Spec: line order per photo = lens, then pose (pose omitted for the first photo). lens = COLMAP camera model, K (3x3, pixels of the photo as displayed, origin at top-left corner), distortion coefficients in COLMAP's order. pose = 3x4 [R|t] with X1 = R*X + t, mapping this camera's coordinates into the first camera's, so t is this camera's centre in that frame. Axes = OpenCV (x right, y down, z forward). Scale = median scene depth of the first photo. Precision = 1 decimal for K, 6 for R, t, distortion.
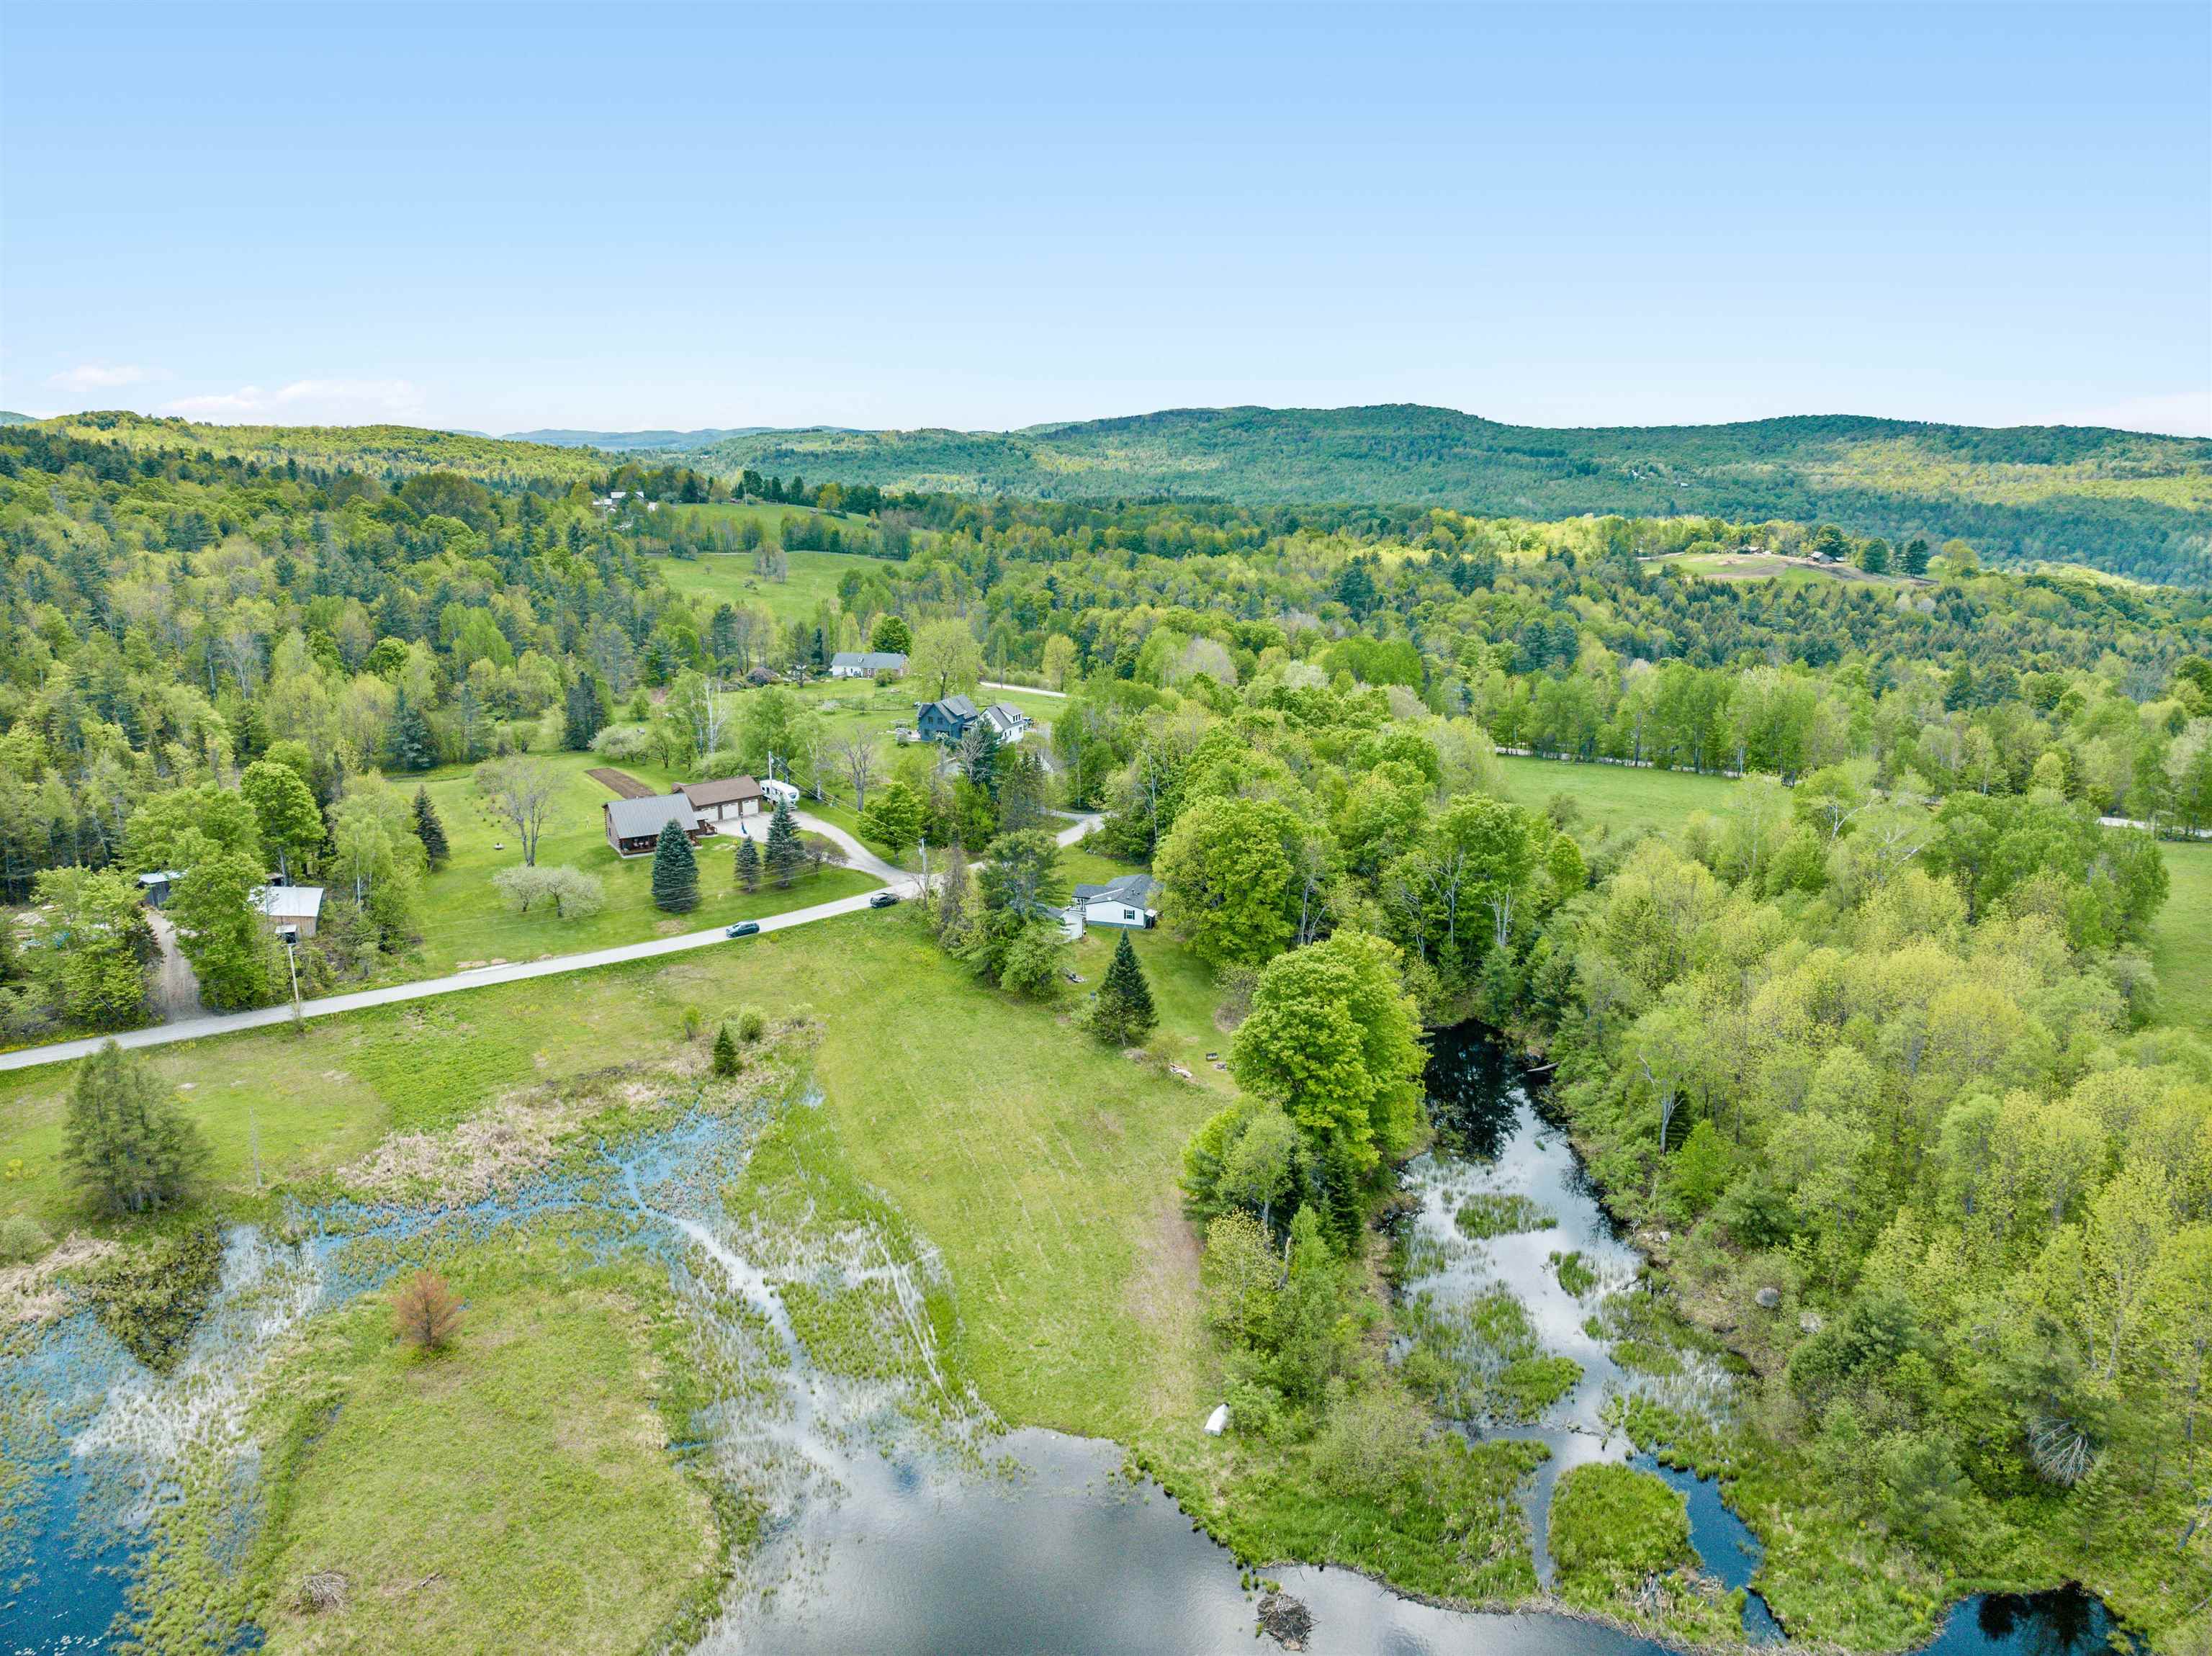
lens RADIAL K [[1555.2, 0, 1101.0], [0, 1555.2, 822.2], [0, 0, 1]] dist [-0.047128, 0.012295]
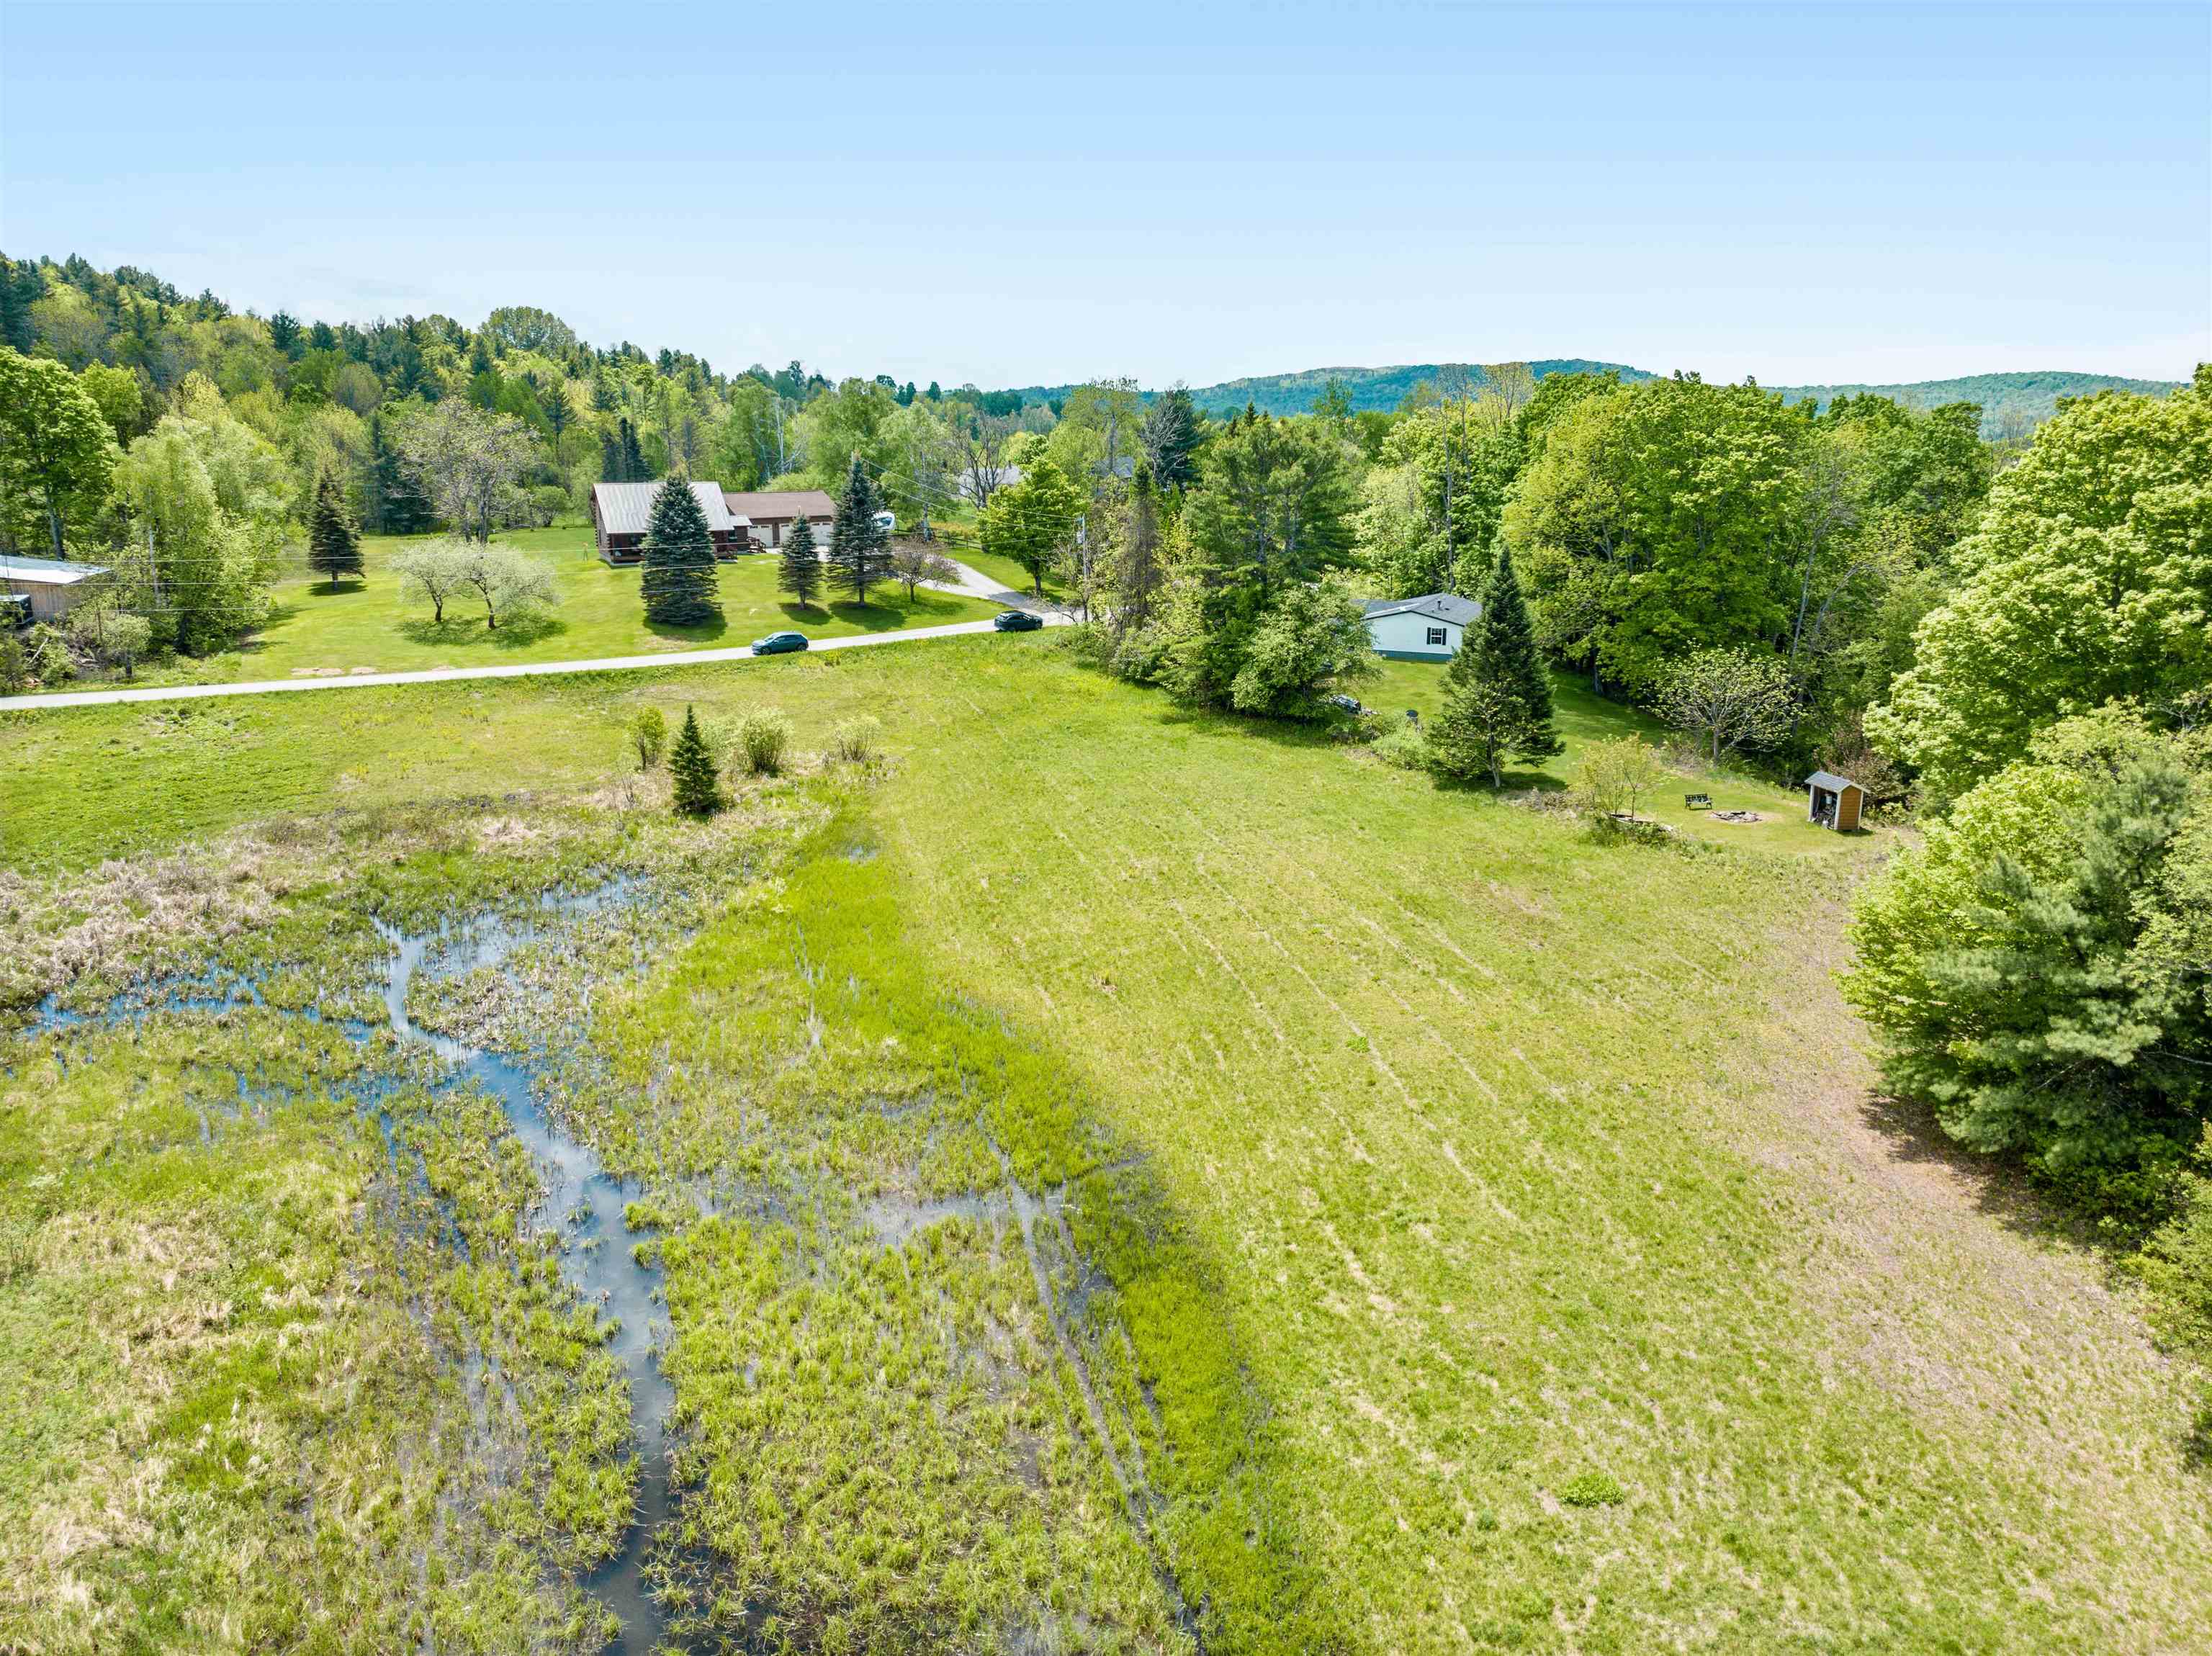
lens RADIAL K [[1555.2, 0, 1108.5], [0, 1555.2, 835.0], [0, 0, 1]] dist [-0.047128, 0.012295]
pose [[0.996405, 0.028526, -0.079768, -0.065959], [-0.026907, 0.999411, 0.021290, 0.147465], [0.080329, -0.019067, 0.996586, 0.487421]]
